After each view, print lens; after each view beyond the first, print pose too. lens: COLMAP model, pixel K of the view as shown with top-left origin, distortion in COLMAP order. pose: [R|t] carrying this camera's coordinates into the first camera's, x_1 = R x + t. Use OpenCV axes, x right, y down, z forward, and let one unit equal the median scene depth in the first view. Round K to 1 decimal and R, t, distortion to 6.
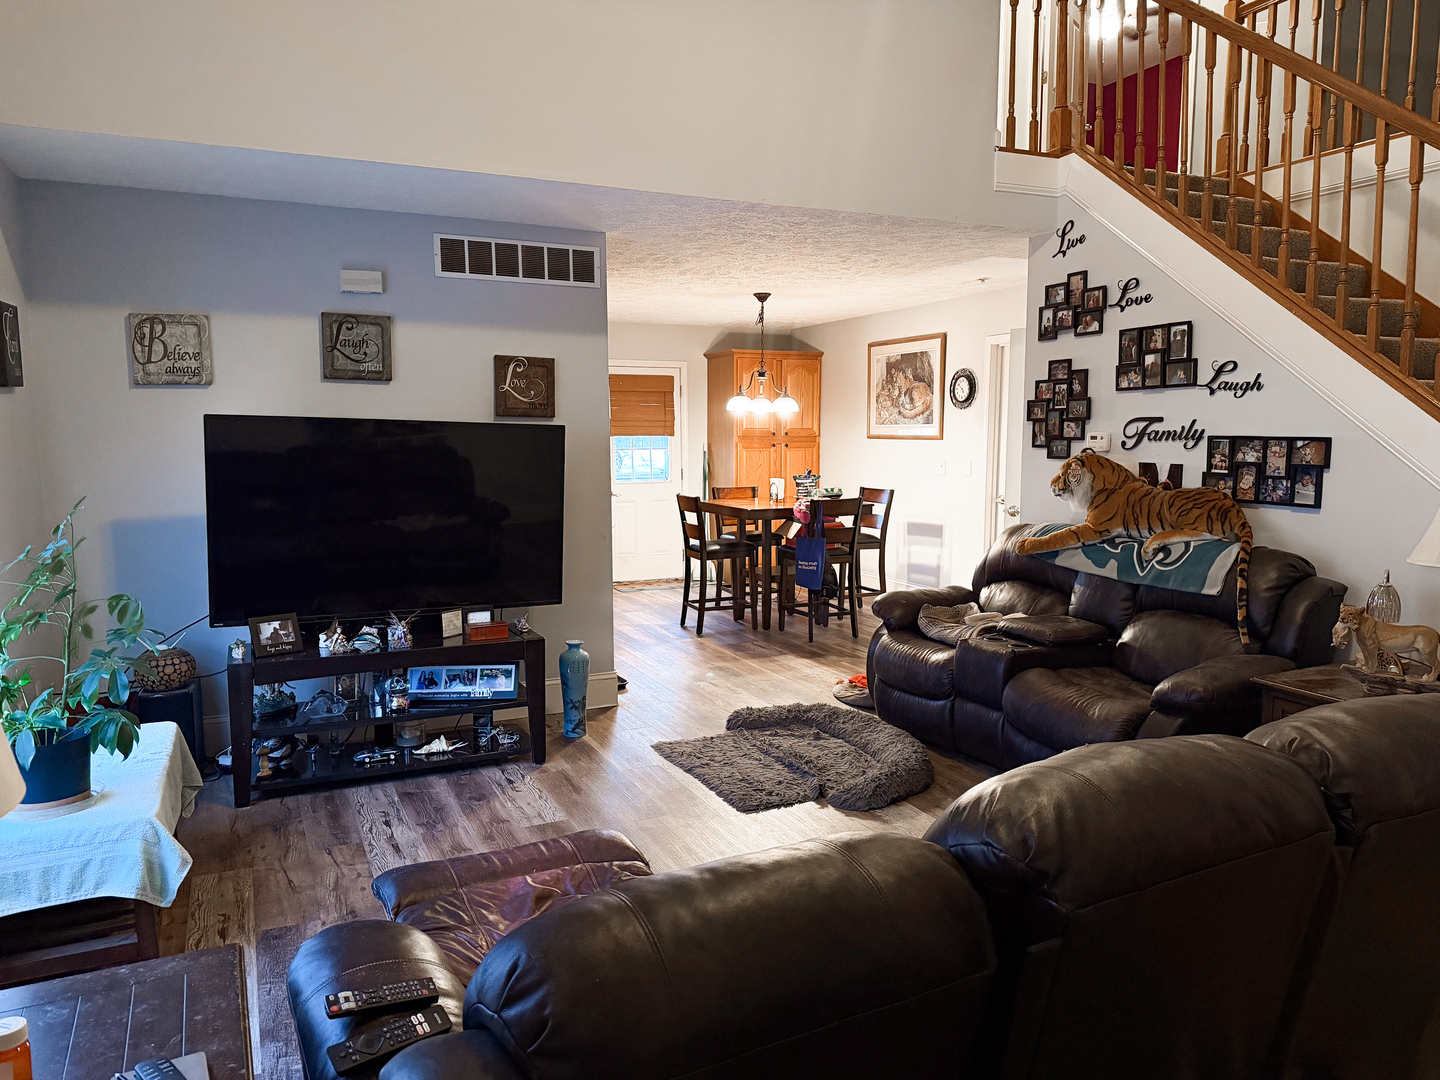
lens RADIAL K [[1031.5, 0, 720.0], [0, 1031.5, 540.0], [0, 0, 1]] dist [0.116421, -0.162609]
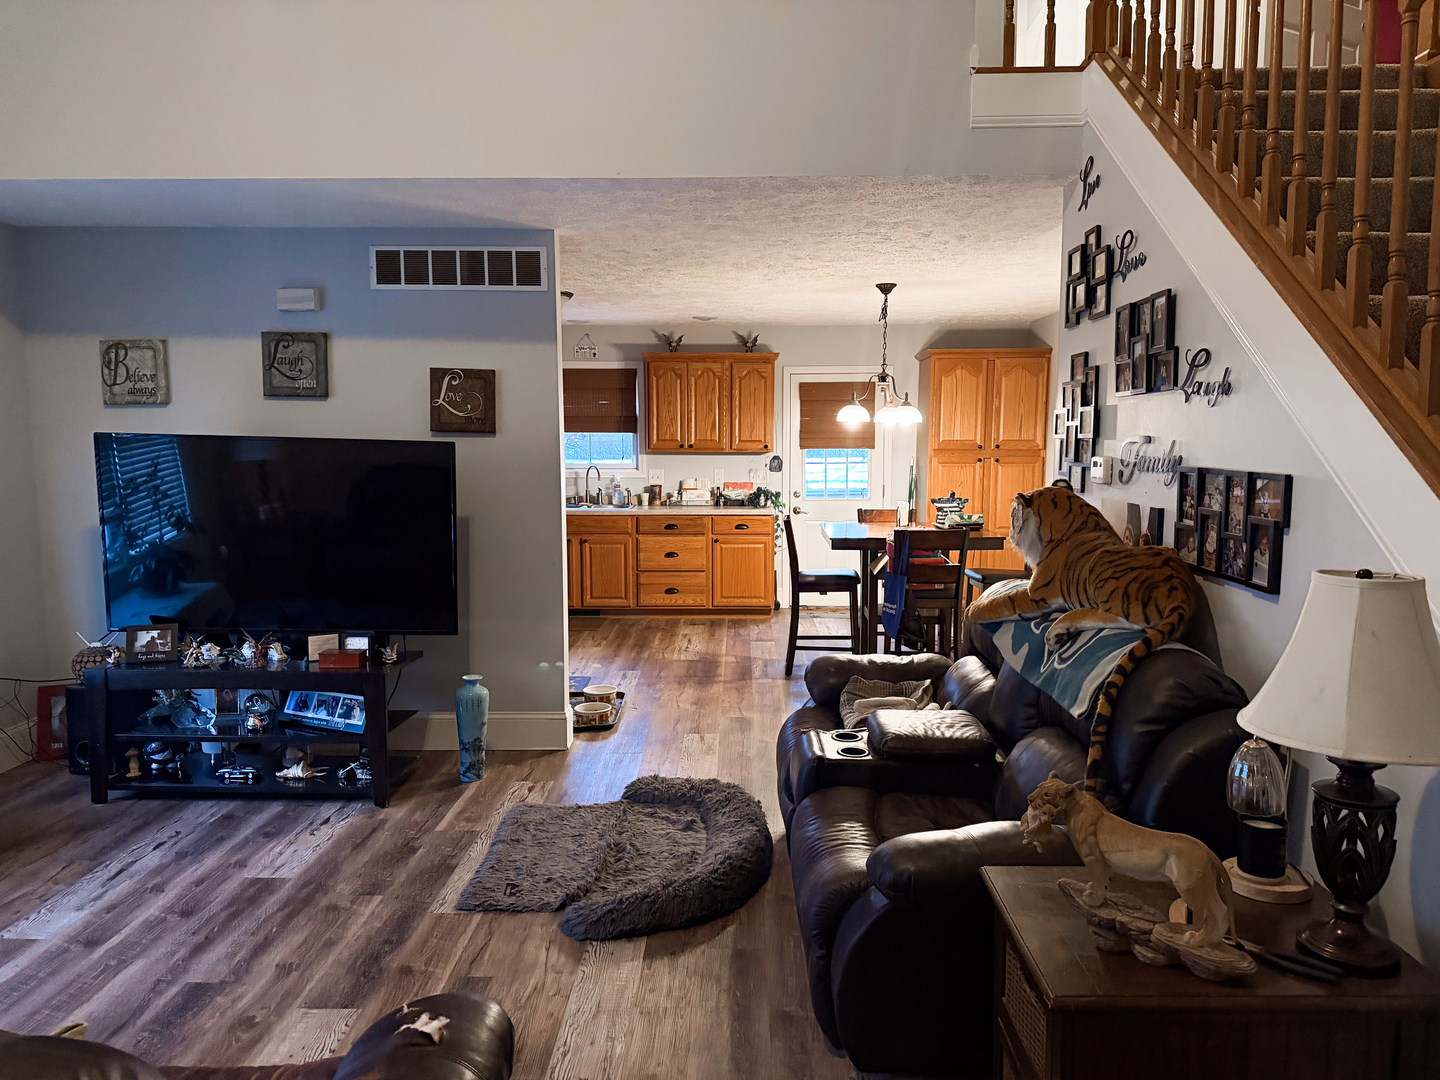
lens RADIAL K [[1022.9, 0, 720.0], [0, 1022.9, 540.0], [0, 0, 1]] dist [0.062172, -0.063395]
pose [[0.891763, 0.048205, -0.449927, 0.480354], [-0.050046, 0.998716, 0.007810, -0.043169], [0.449726, 0.015552, 0.893031, 0.295350]]
